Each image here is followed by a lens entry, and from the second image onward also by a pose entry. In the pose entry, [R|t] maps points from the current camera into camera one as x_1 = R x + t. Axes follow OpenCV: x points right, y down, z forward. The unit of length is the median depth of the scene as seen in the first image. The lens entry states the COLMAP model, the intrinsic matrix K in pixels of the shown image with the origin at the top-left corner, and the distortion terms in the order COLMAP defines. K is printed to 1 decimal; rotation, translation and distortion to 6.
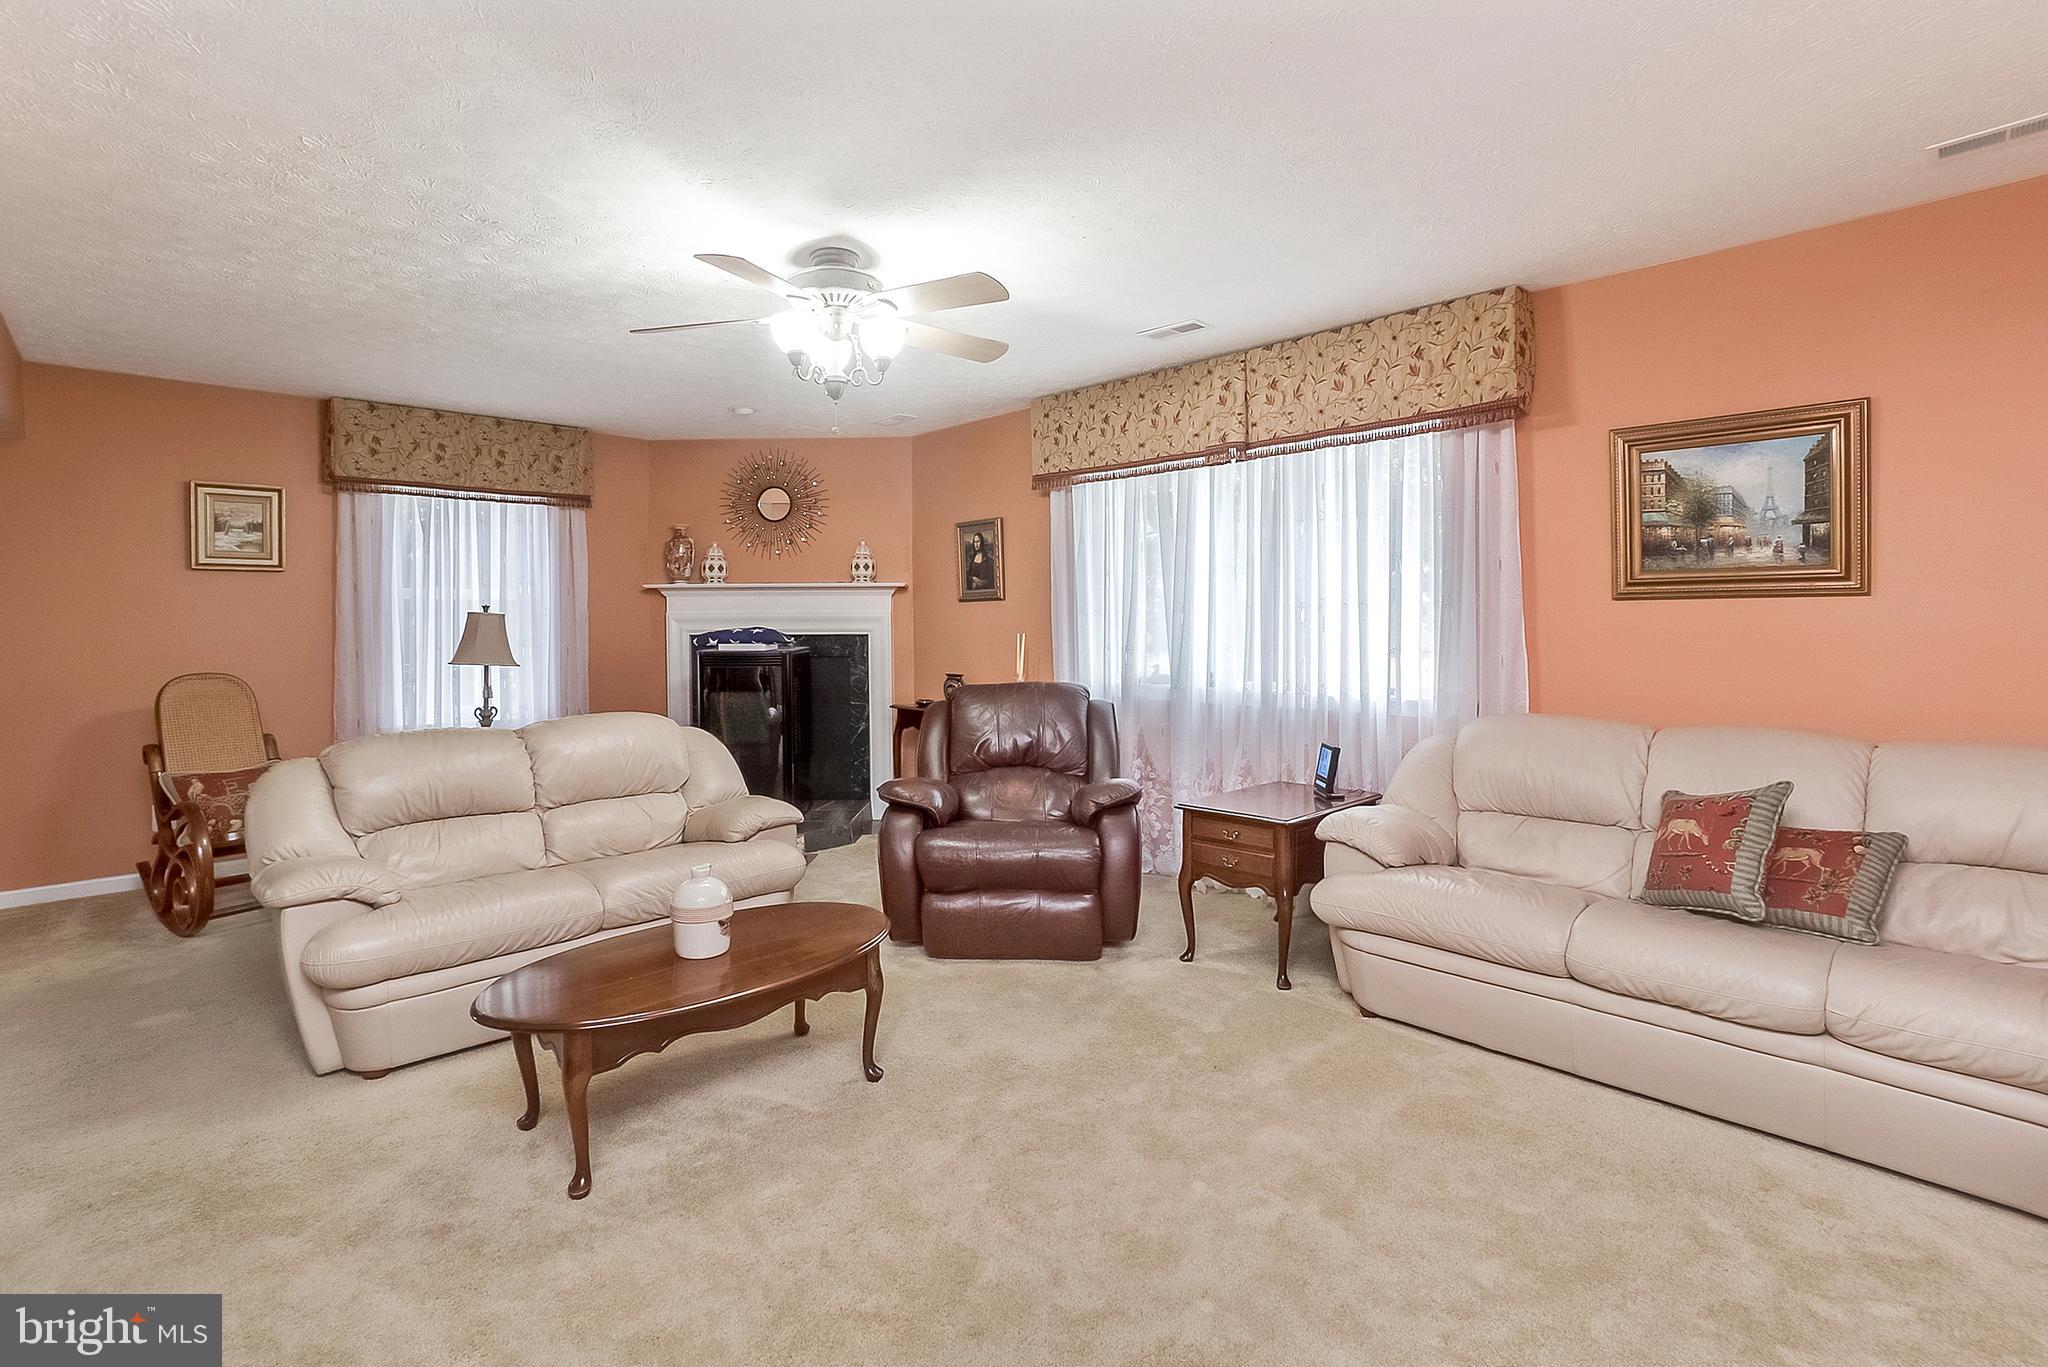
lens RADIAL K [[932.7, 0, 951.9], [0, 932.7, 628.7], [0, 0, 1]] dist [-0.025365, 0.005250]
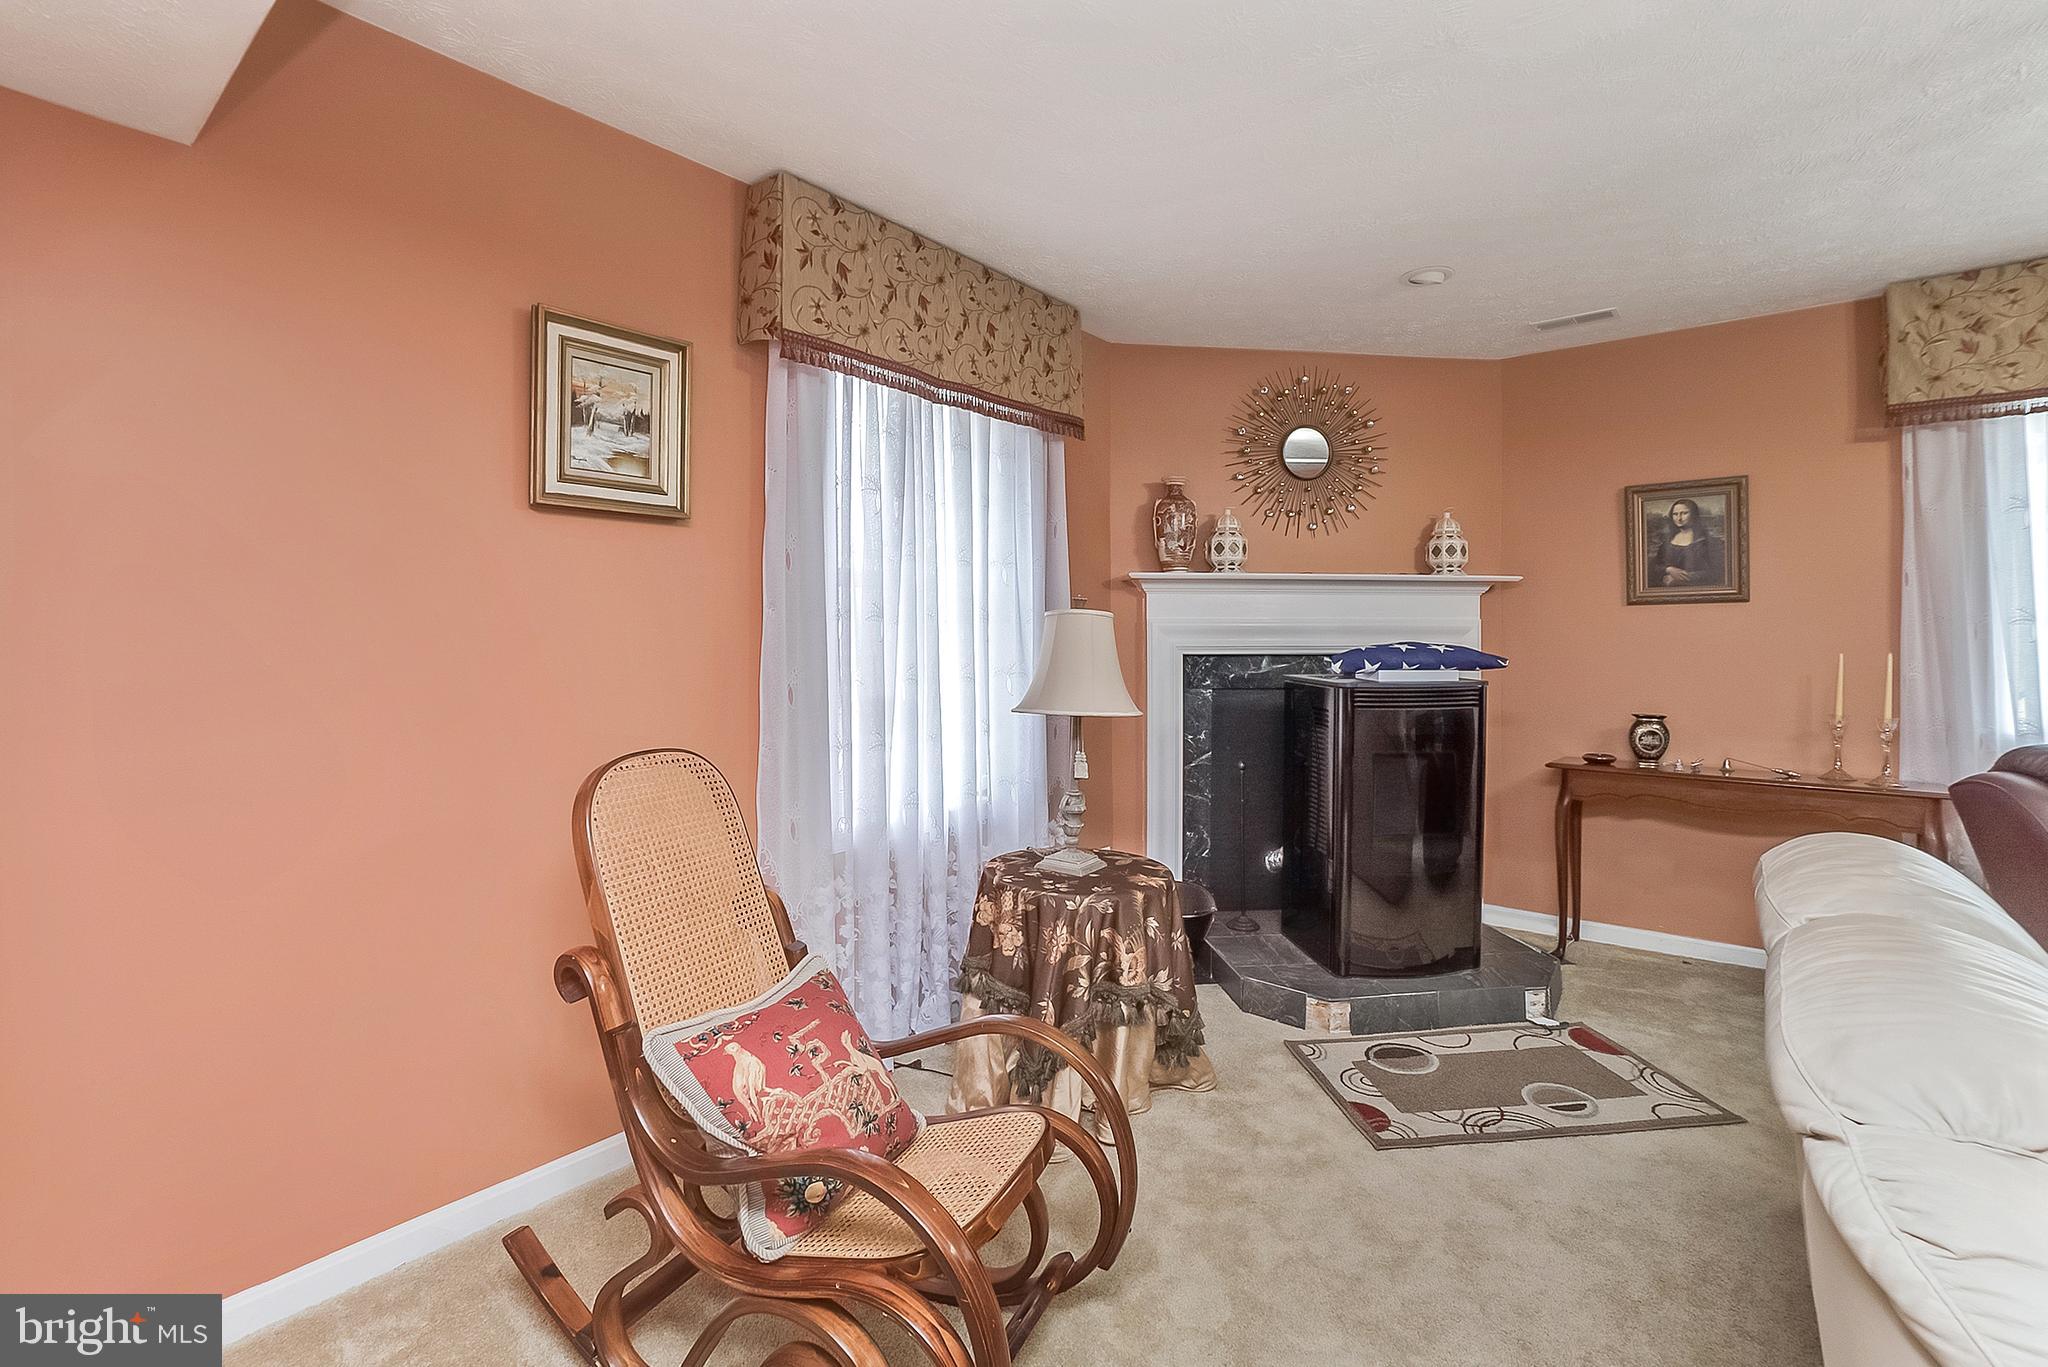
lens RADIAL K [[932.7, 0, 980.3], [0, 932.7, 633.6], [0, 0, 1]] dist [-0.025365, 0.005250]
pose [[0.987605, 0.004432, 0.156899, -0.569428], [-0.002572, 0.999924, -0.012055, 0.000573], [-0.156940, 0.011502, 0.987541, 0.443396]]
